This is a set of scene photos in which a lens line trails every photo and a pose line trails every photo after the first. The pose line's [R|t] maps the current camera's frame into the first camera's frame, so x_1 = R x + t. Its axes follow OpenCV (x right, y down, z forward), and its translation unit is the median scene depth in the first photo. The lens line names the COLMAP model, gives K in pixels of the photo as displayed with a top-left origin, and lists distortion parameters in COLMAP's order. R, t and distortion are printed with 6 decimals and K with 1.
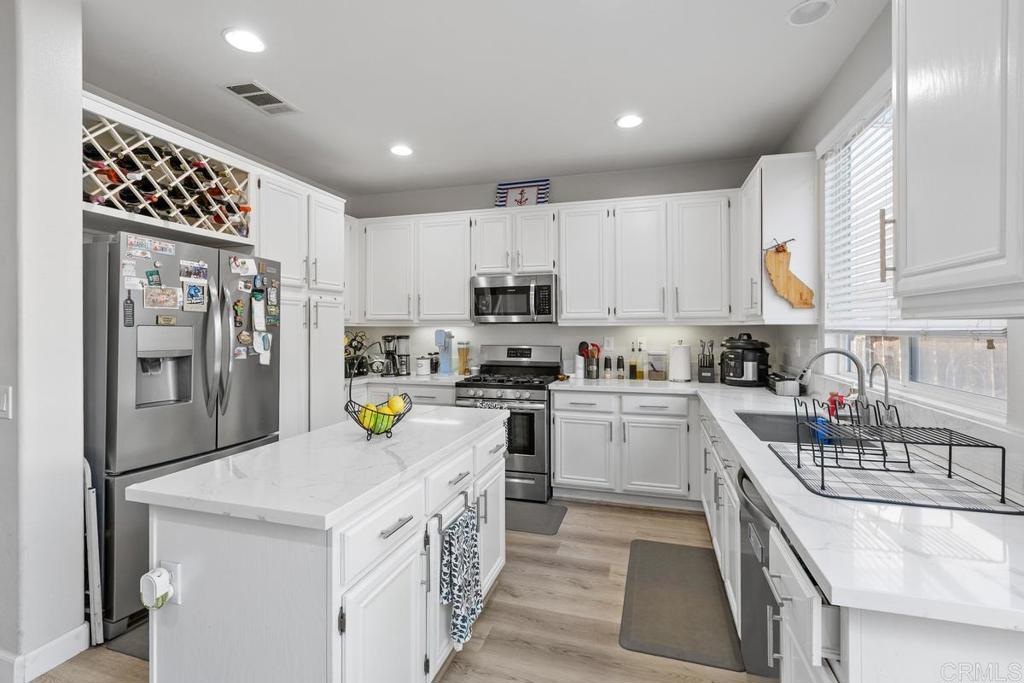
lens RADIAL K [[474.3, 0, 511.7], [0, 474.3, 345.6], [0, 0, 1]] dist [0.001799, 0.000562]
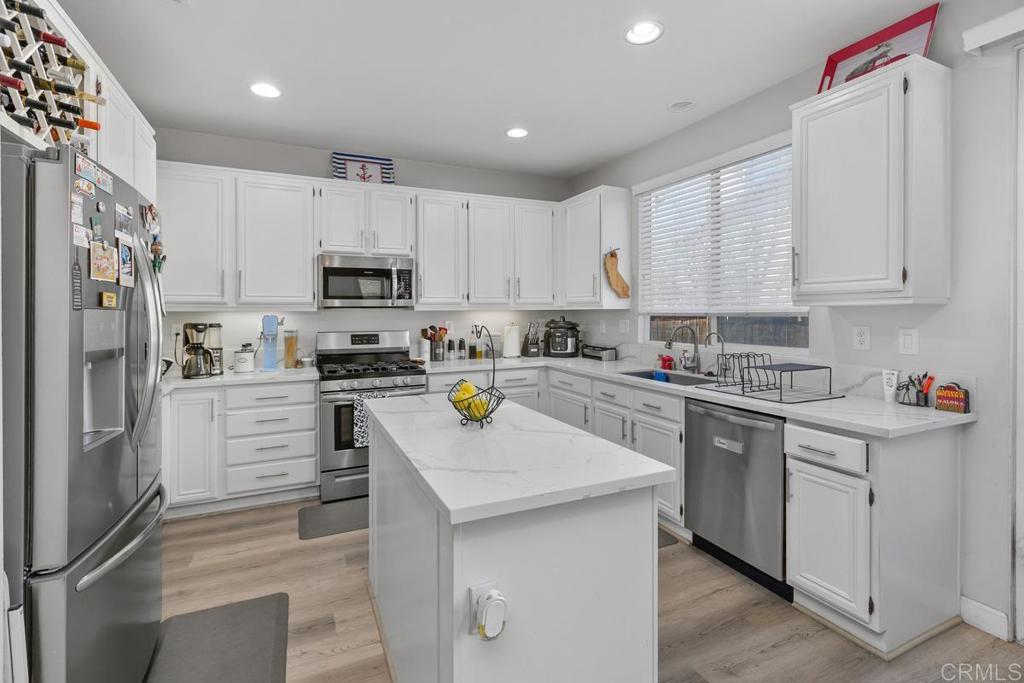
lens RADIAL K [[474.3, 0, 511.7], [0, 474.3, 345.6], [0, 0, 1]] dist [0.001799, 0.000562]
pose [[0.752646, -0.048591, 0.656630, -0.411268], [0.028769, 0.998748, 0.040932, -0.002773], [-0.657796, -0.011917, 0.753102, 0.107326]]
